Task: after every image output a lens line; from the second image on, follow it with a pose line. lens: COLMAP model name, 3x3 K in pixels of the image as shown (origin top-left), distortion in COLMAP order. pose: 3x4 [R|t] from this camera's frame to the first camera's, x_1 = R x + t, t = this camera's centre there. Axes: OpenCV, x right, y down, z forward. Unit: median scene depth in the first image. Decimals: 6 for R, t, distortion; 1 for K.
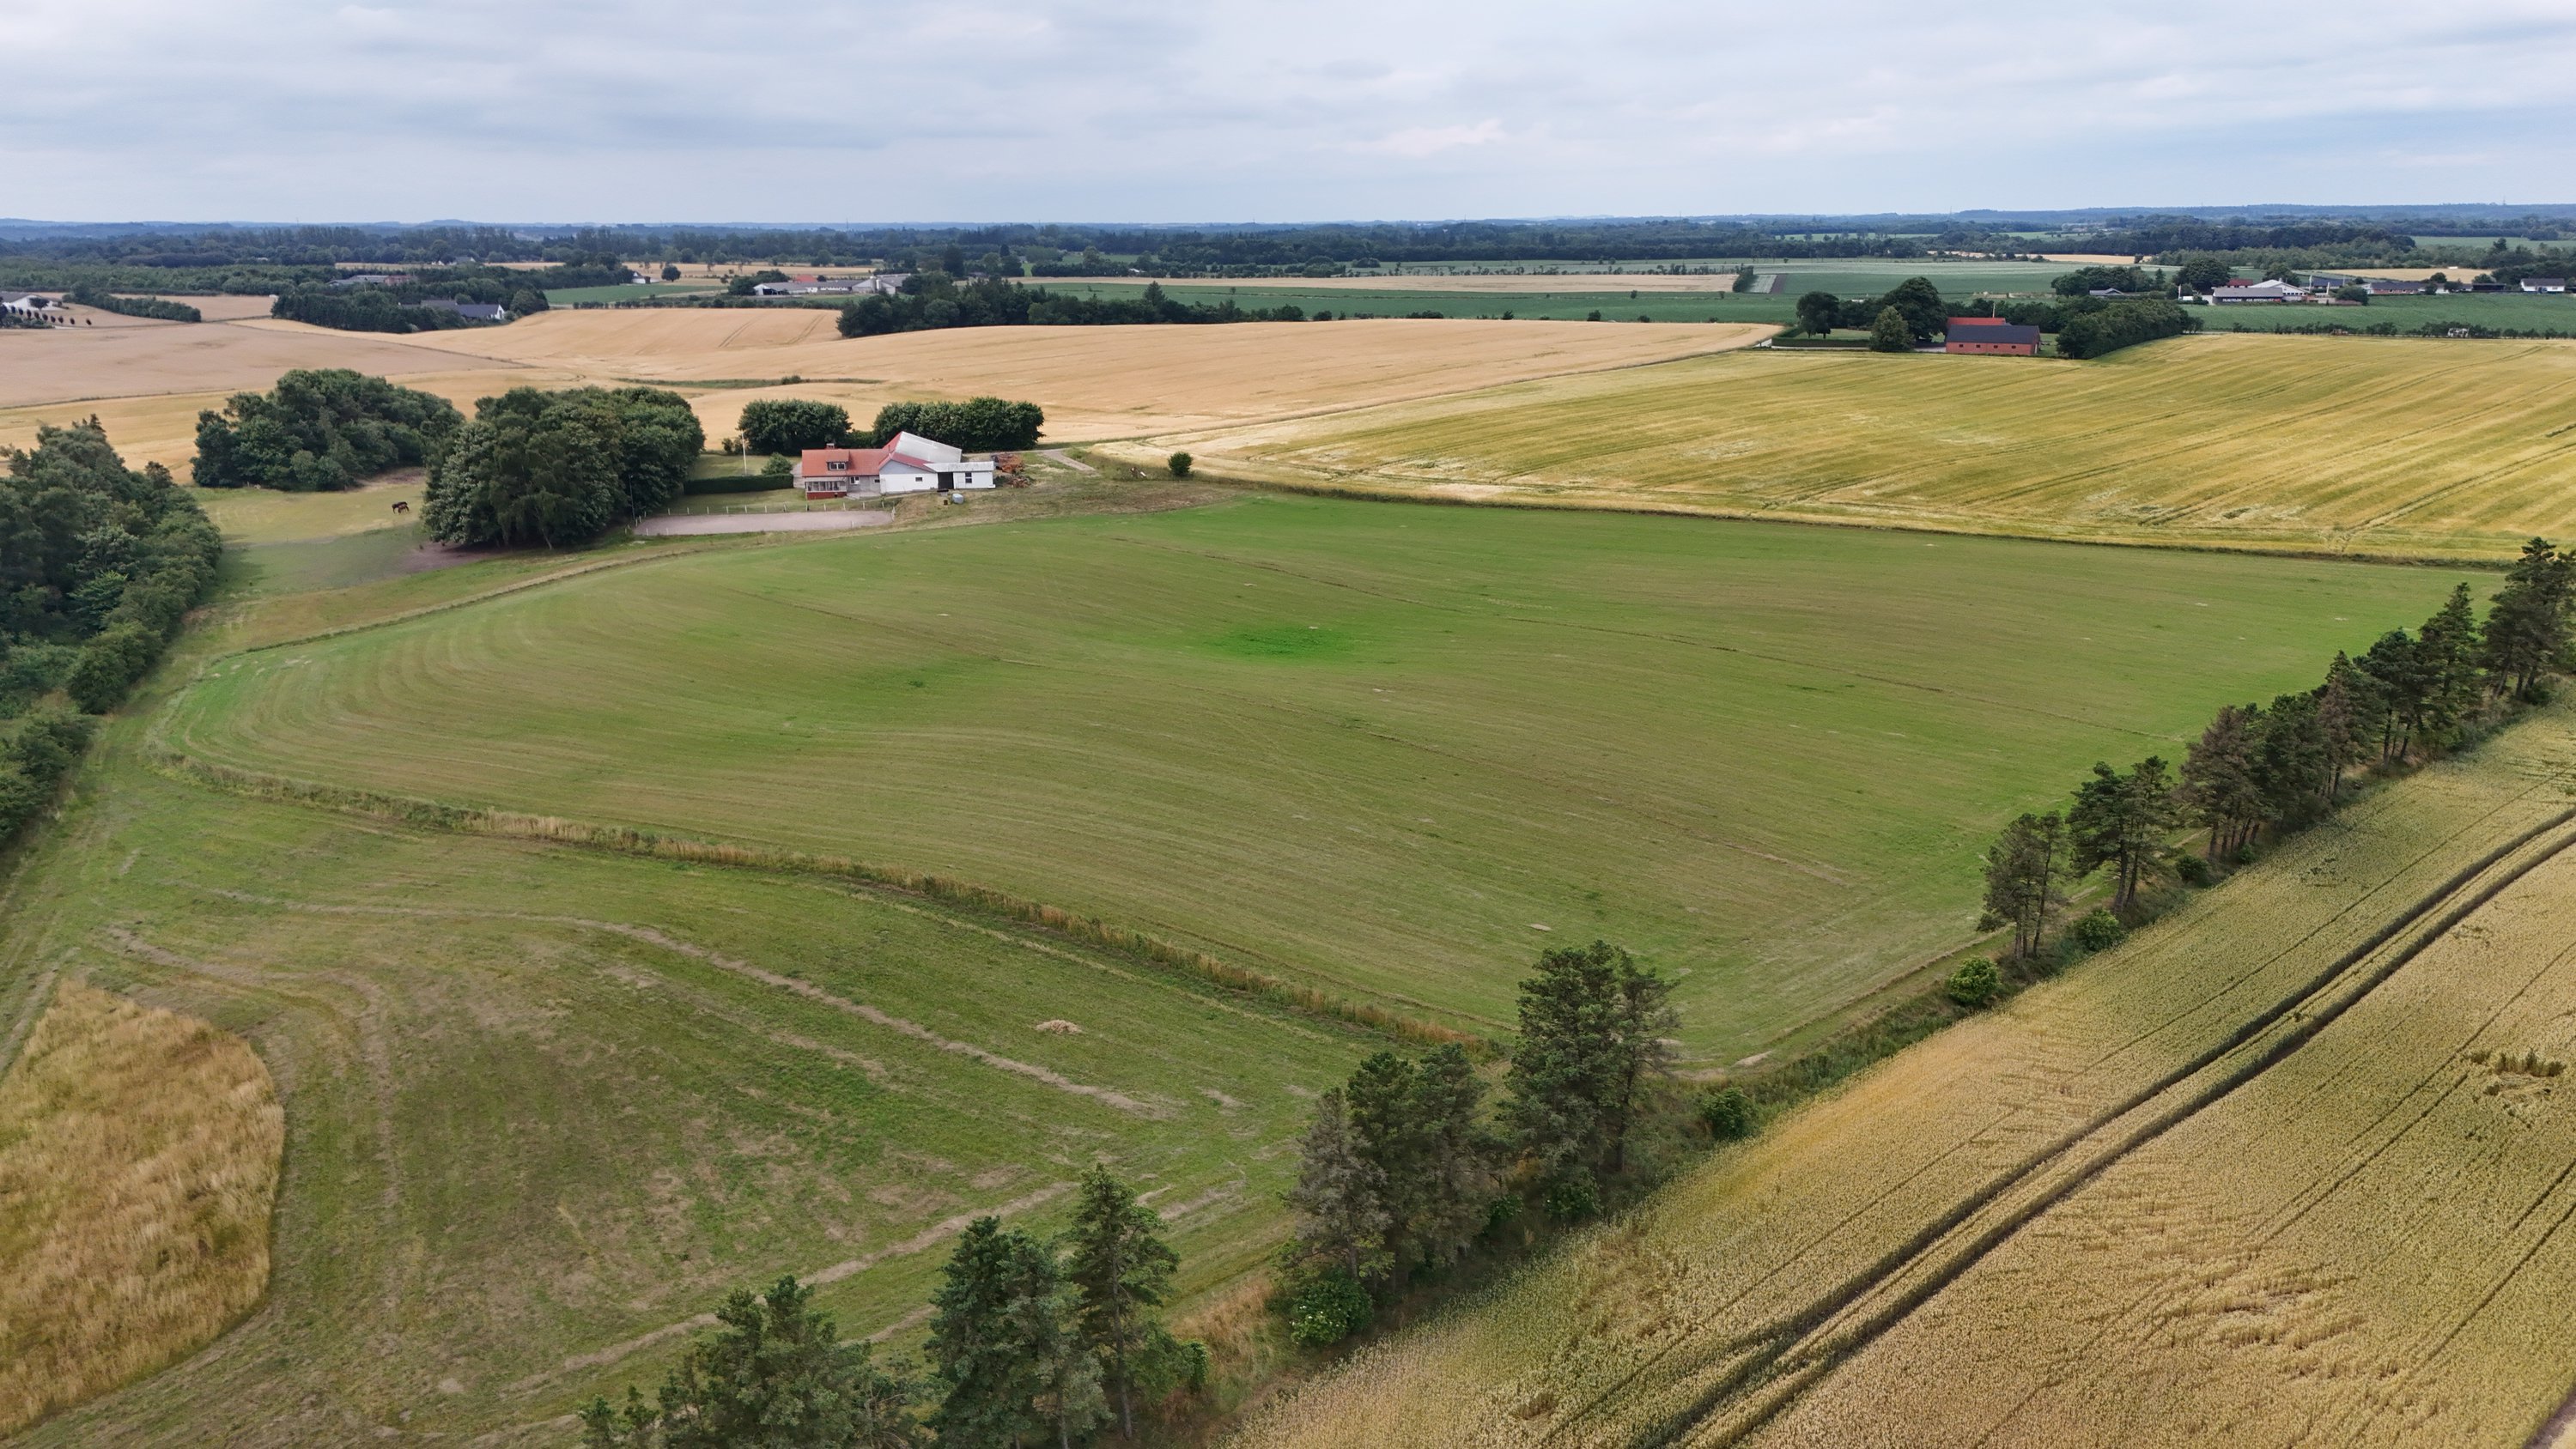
lens RADIAL K [[1868.8, 0, 1288.0], [0, 1868.8, 724.5], [0, 0, 1]] dist [0.060437, -0.044601]
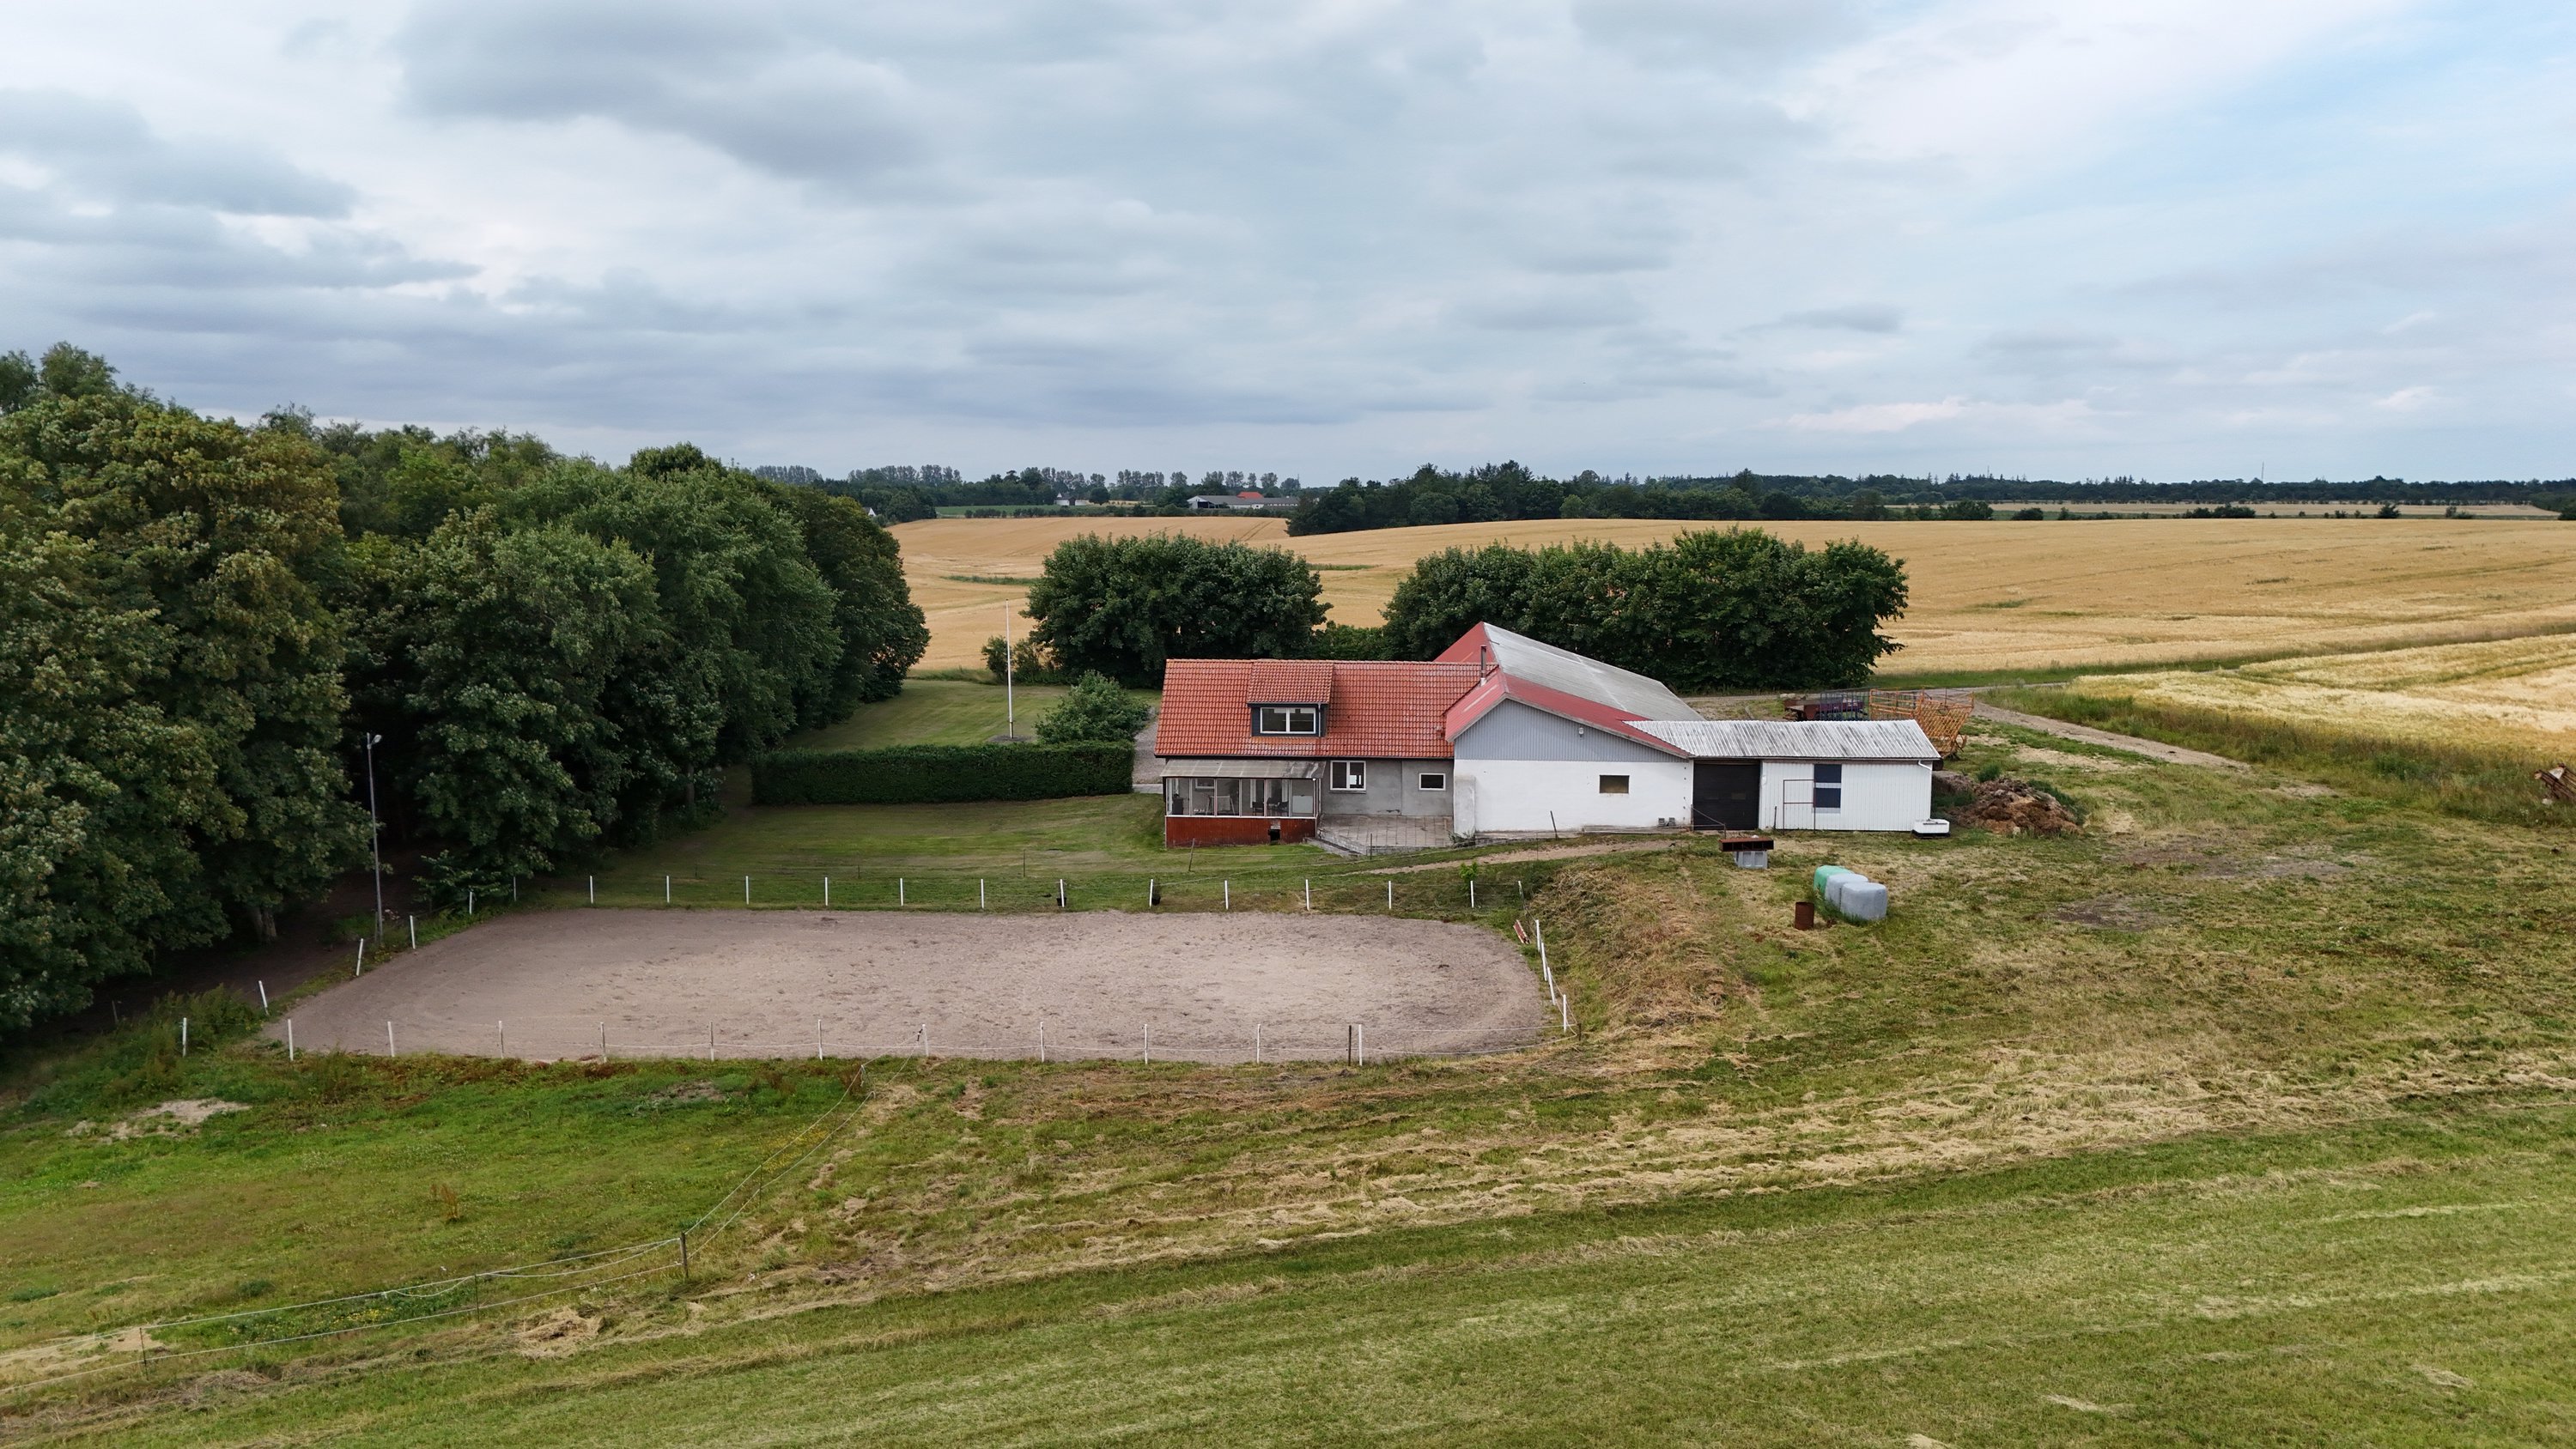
lens RADIAL K [[1868.8, 0, 1288.0], [0, 1868.8, 724.5], [0, 0, 1]] dist [0.060437, -0.044601]
pose [[0.974347, 0.030512, -0.222973, -0.176647], [-0.061364, 0.989244, -0.132779, -0.099662], [0.216524, 0.143055, 0.965739, 0.726912]]
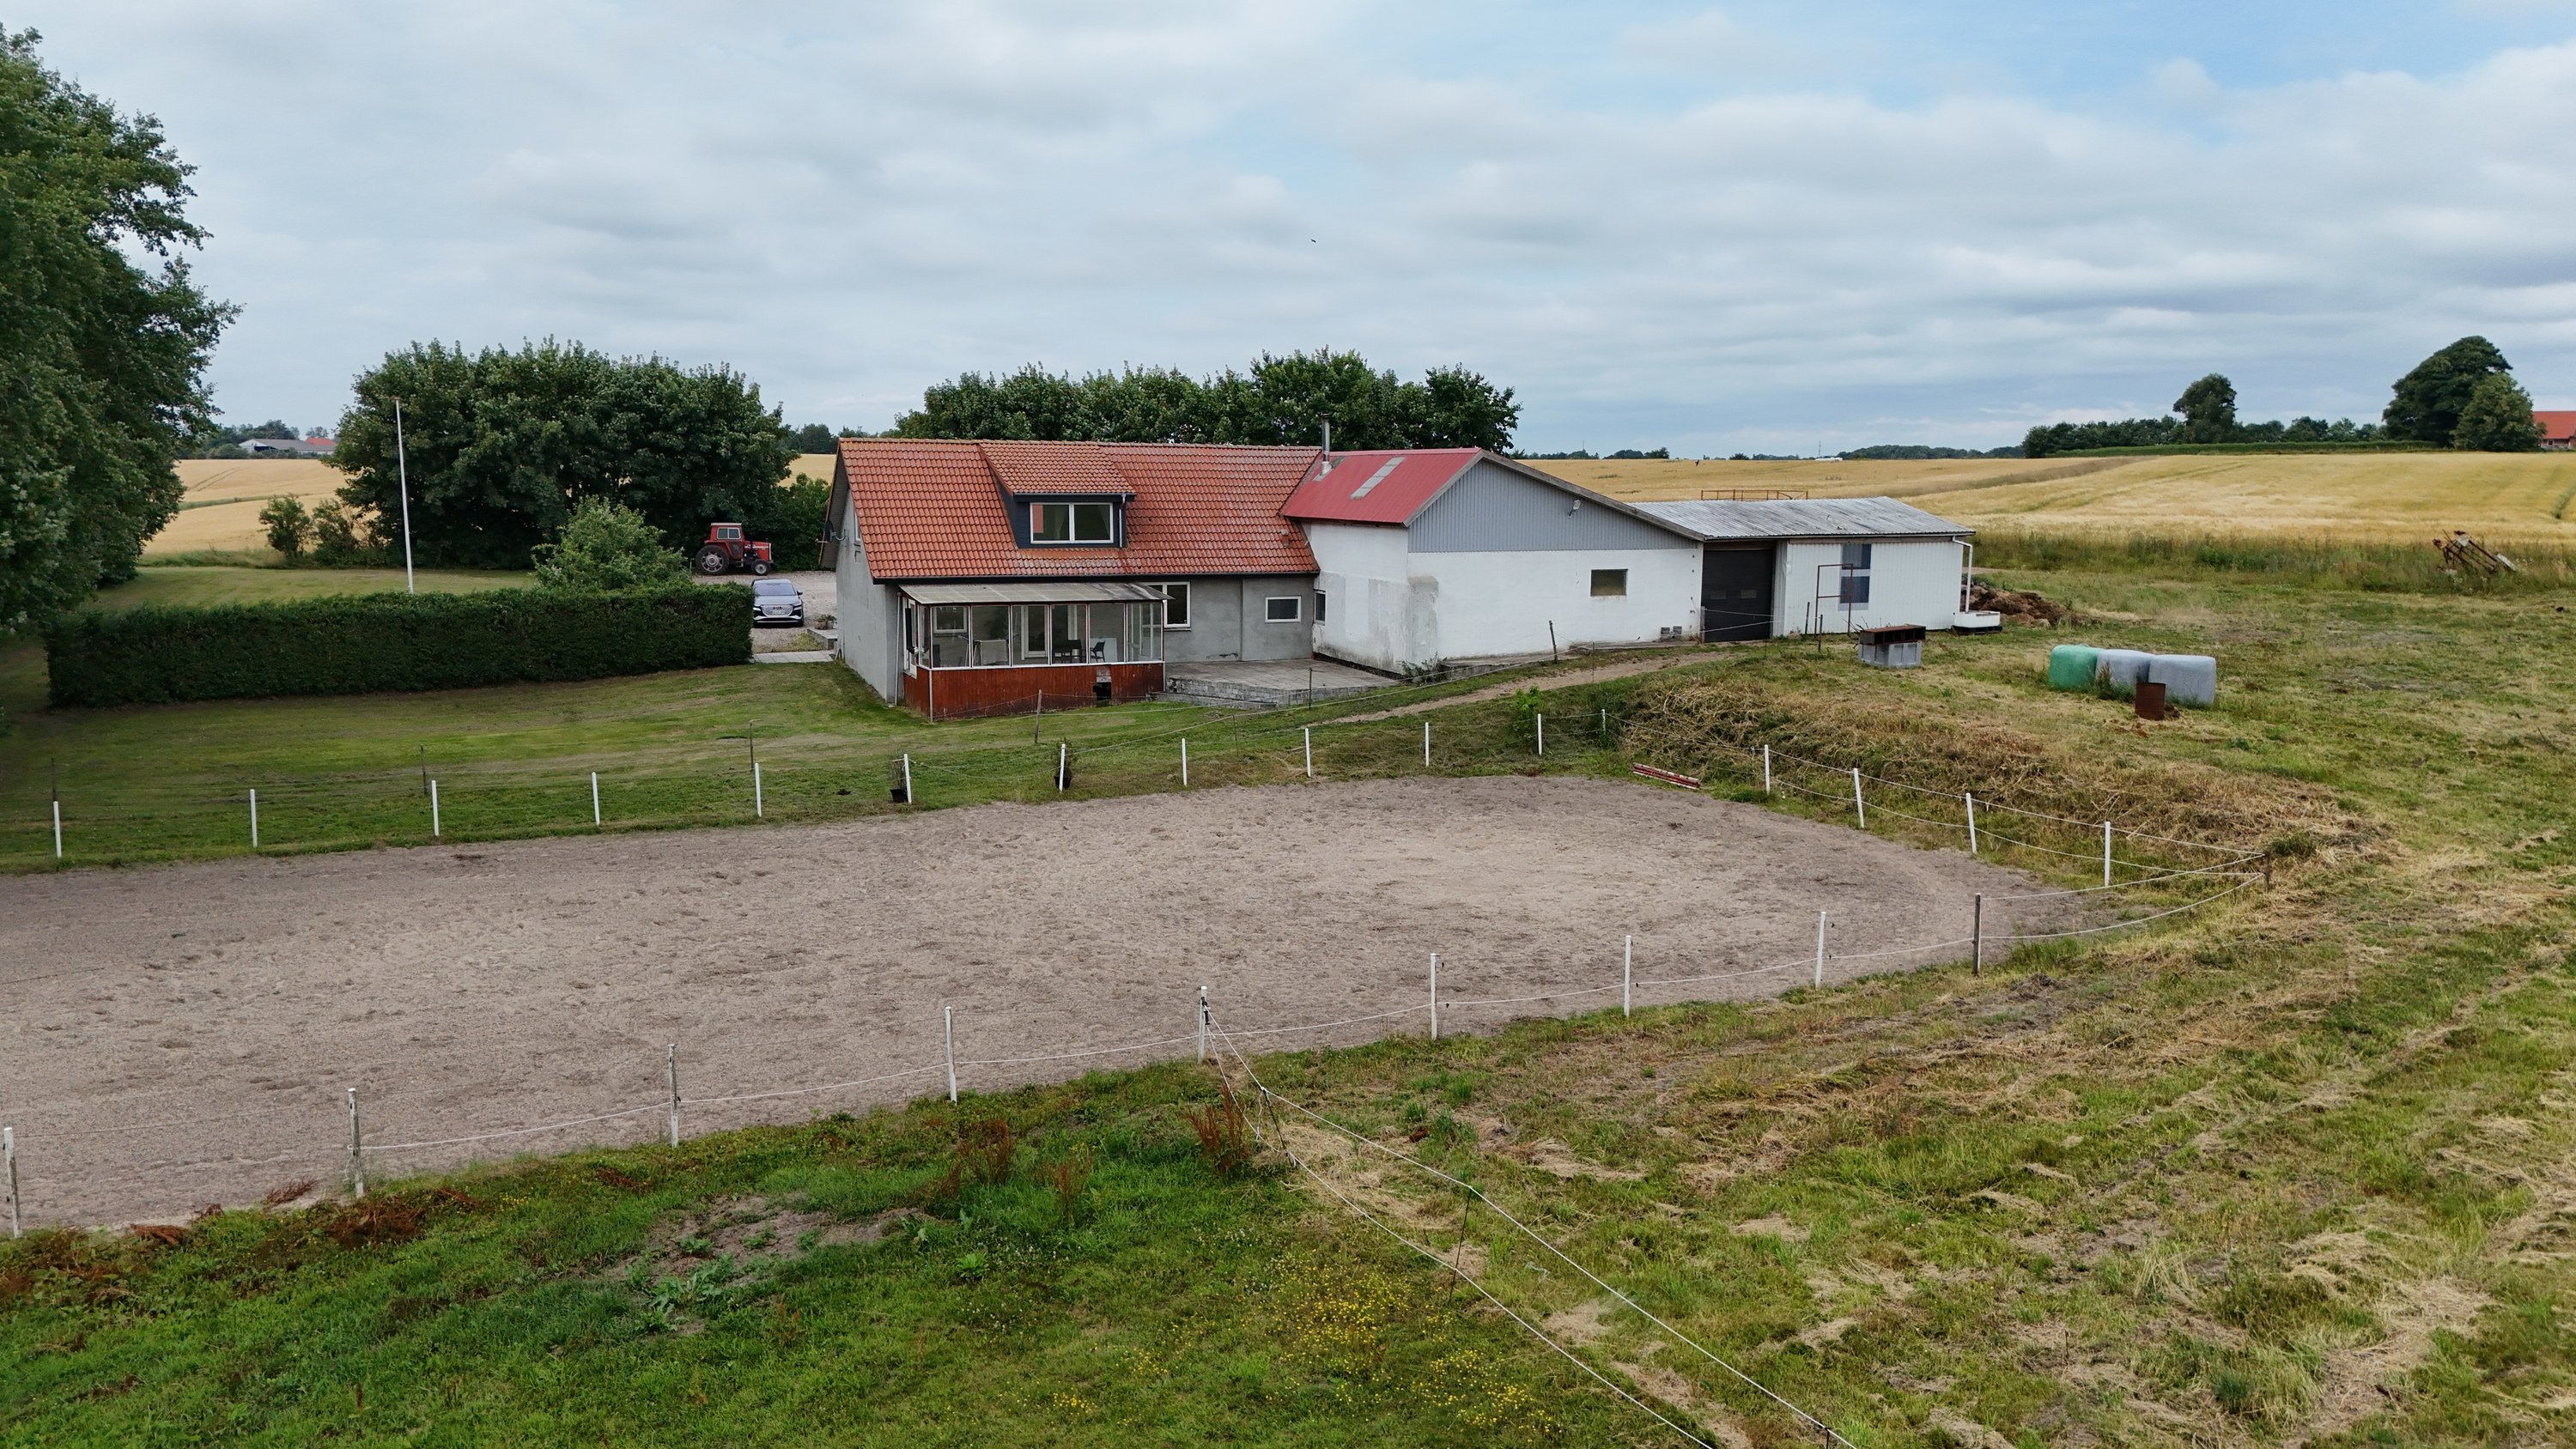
lens RADIAL K [[1863.4, 0, 1287.7], [0, 1863.4, 814.0], [0, 0, 1]] dist [0.106460, -0.133368]
pose [[0.972112, -0.035787, 0.231772, -0.253616], [0.054746, 0.995612, -0.075892, -0.094684], [-0.228039, 0.086464, 0.969805, 0.809427]]
